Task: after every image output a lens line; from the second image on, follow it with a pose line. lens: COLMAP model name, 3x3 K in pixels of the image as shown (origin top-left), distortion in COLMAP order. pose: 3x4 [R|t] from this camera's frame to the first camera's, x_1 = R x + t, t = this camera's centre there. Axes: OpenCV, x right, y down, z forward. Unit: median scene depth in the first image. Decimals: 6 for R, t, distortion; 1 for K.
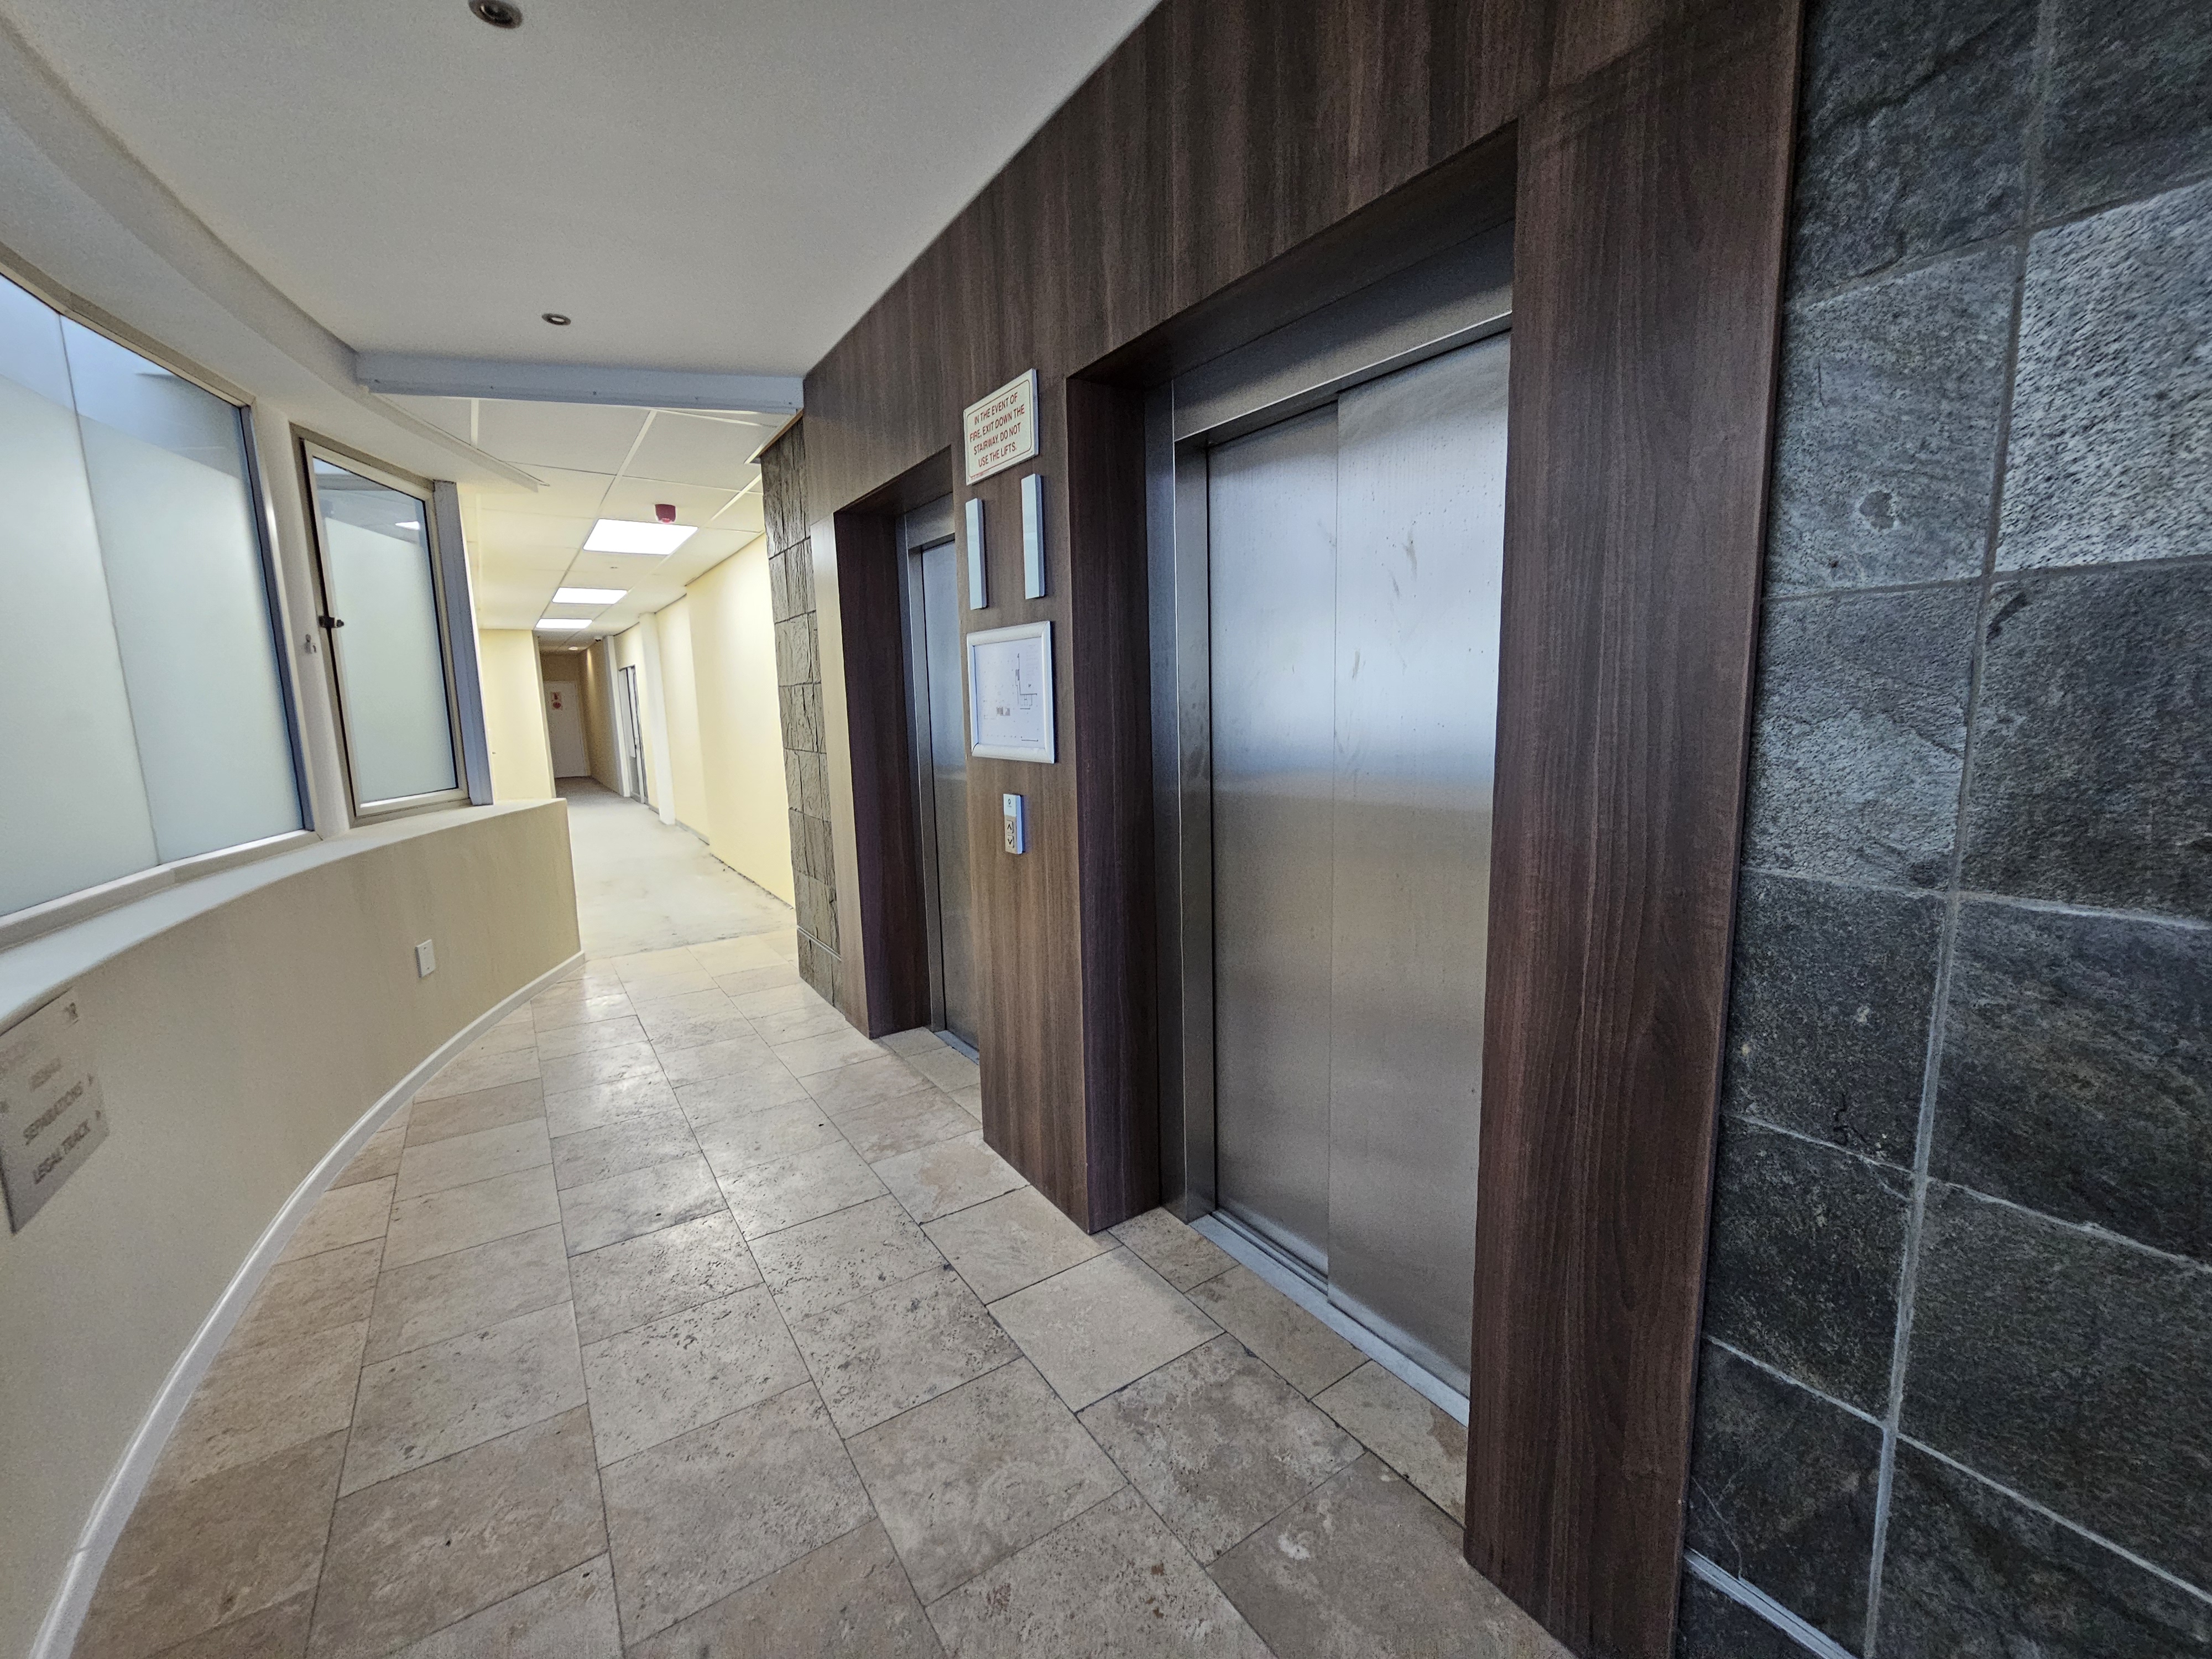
lens RADIAL K [[914.2, 0, 1110.2], [0, 914.2, 832.9], [0, 0, 1]] dist [-0.003154, 0.000502]
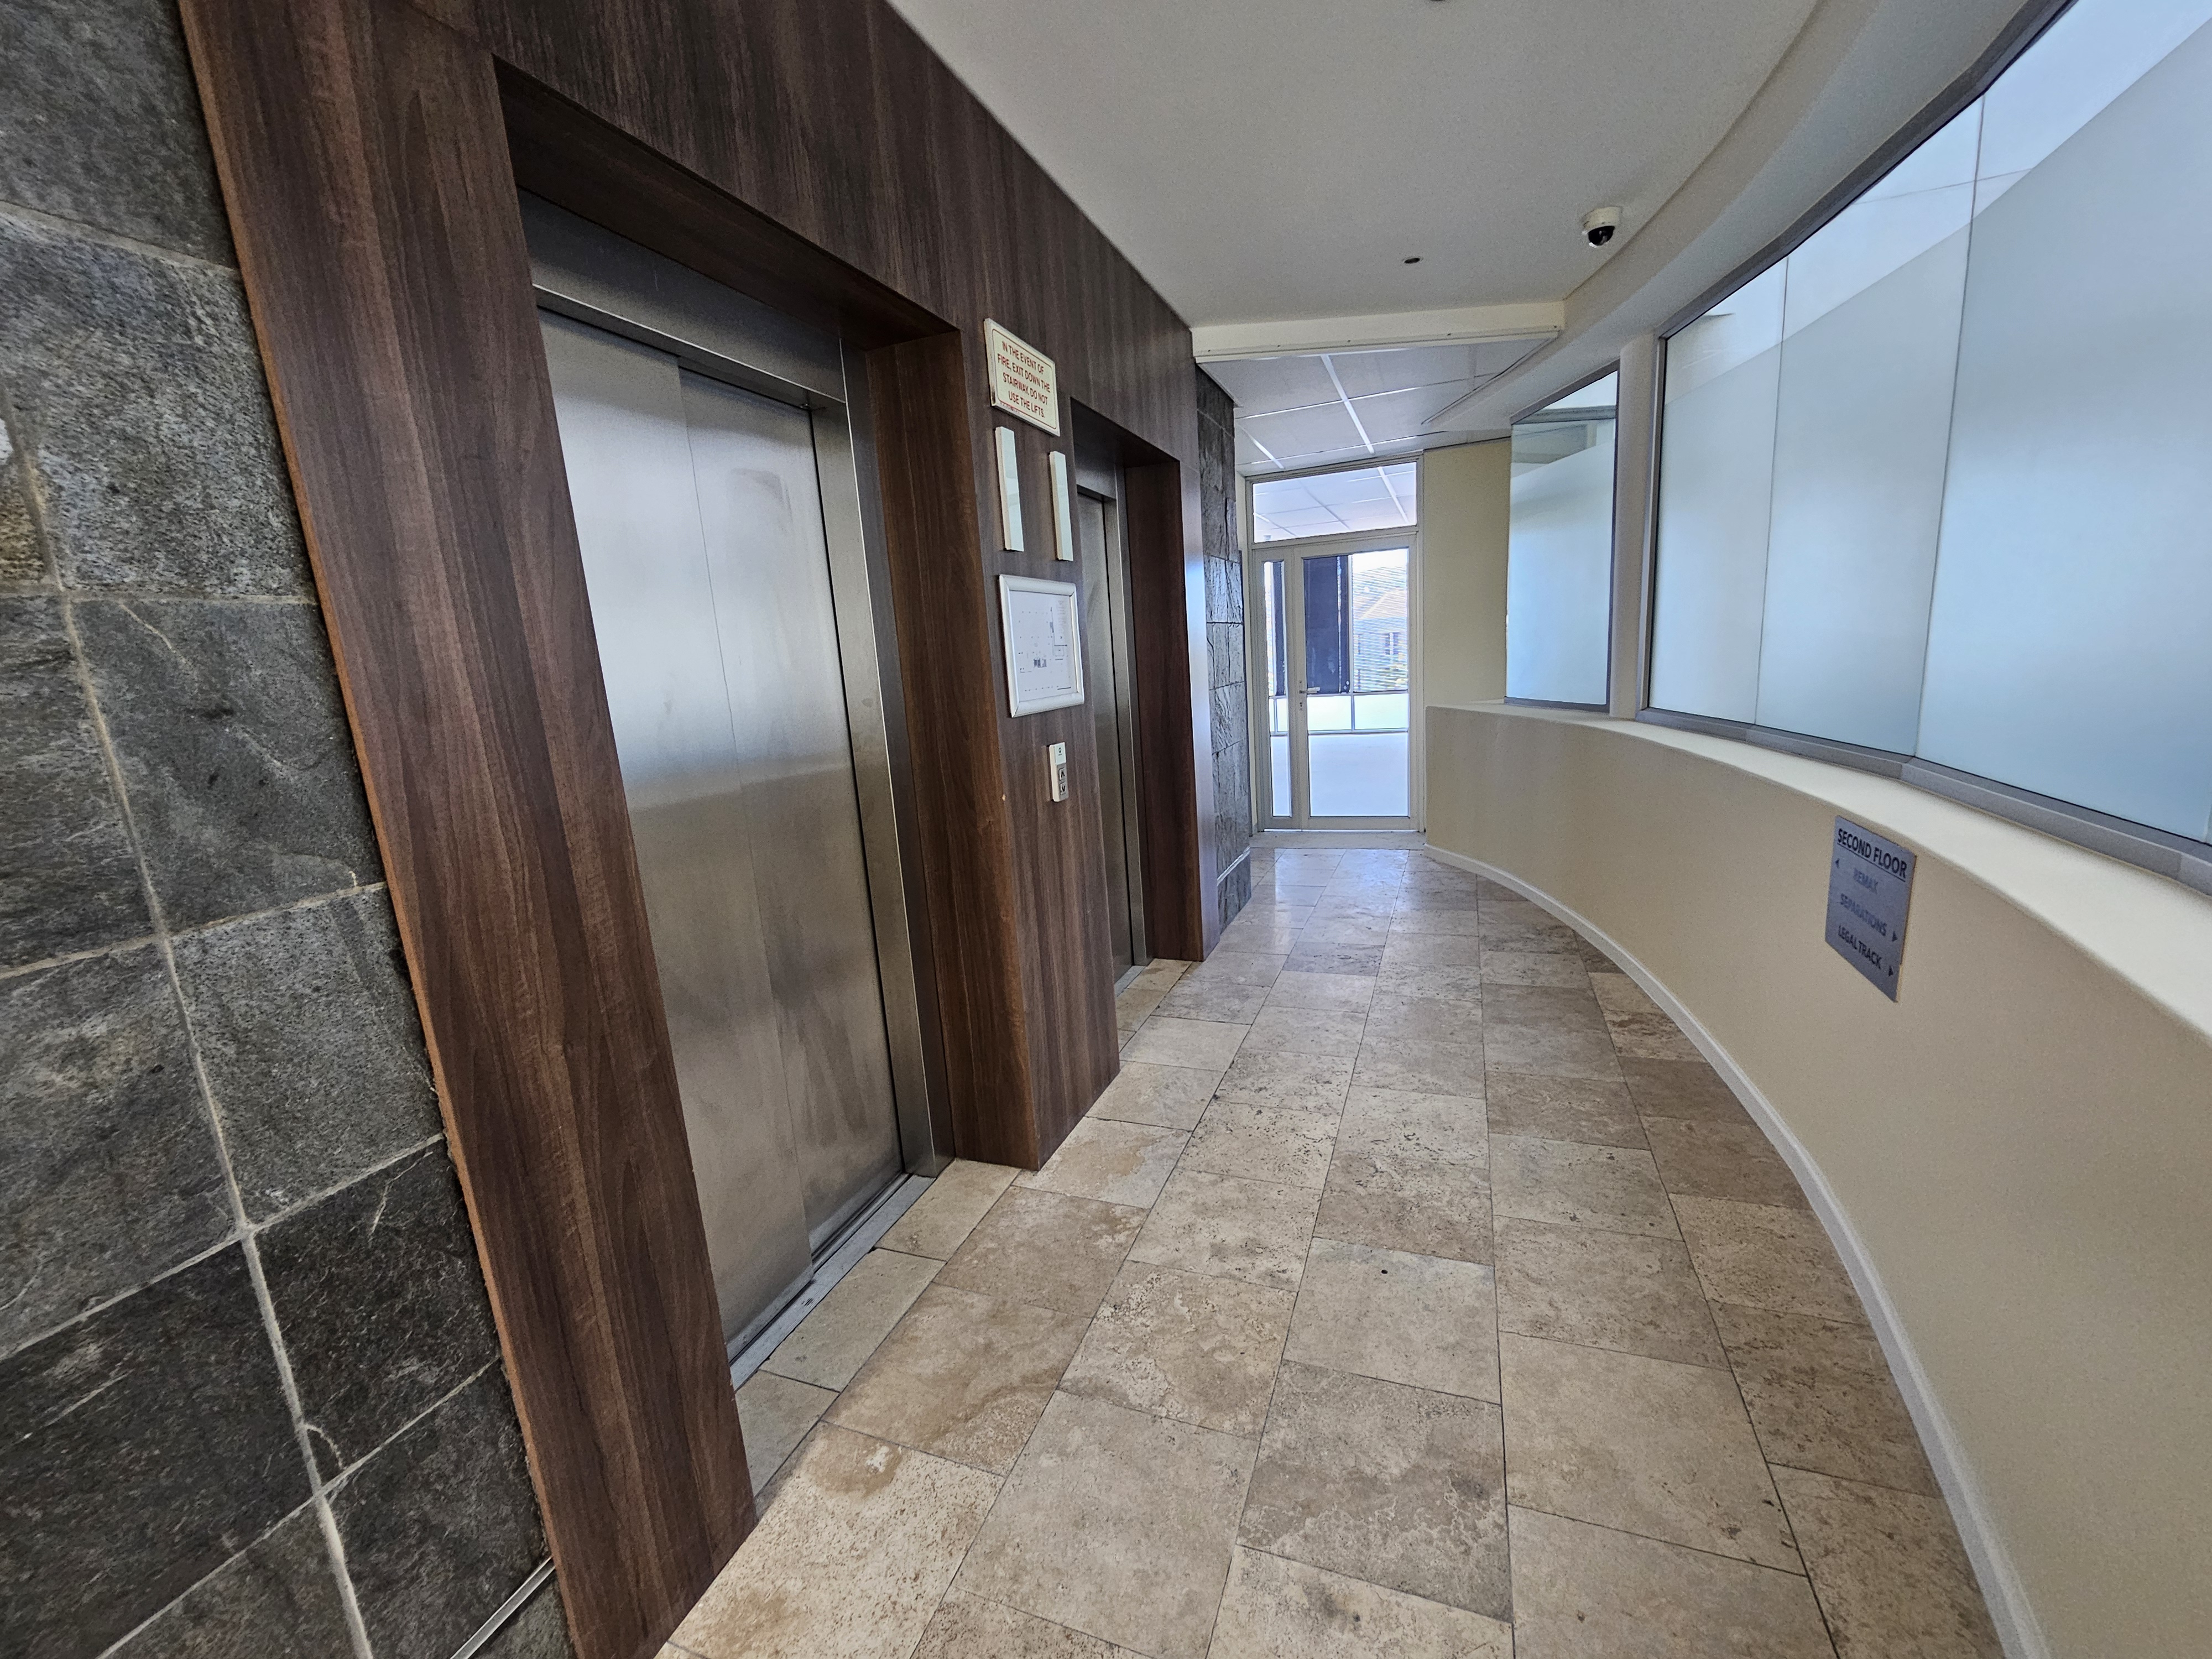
lens RADIAL K [[914.2, 0, 1111.1], [0, 914.2, 835.6], [0, 0, 1]] dist [-0.003154, 0.000502]
pose [[-0.576182, -0.096311, 0.811627, -0.999681], [0.199707, 0.946343, 0.254071, -0.195454], [-0.792548, 0.308479, -0.526032, 1.543124]]
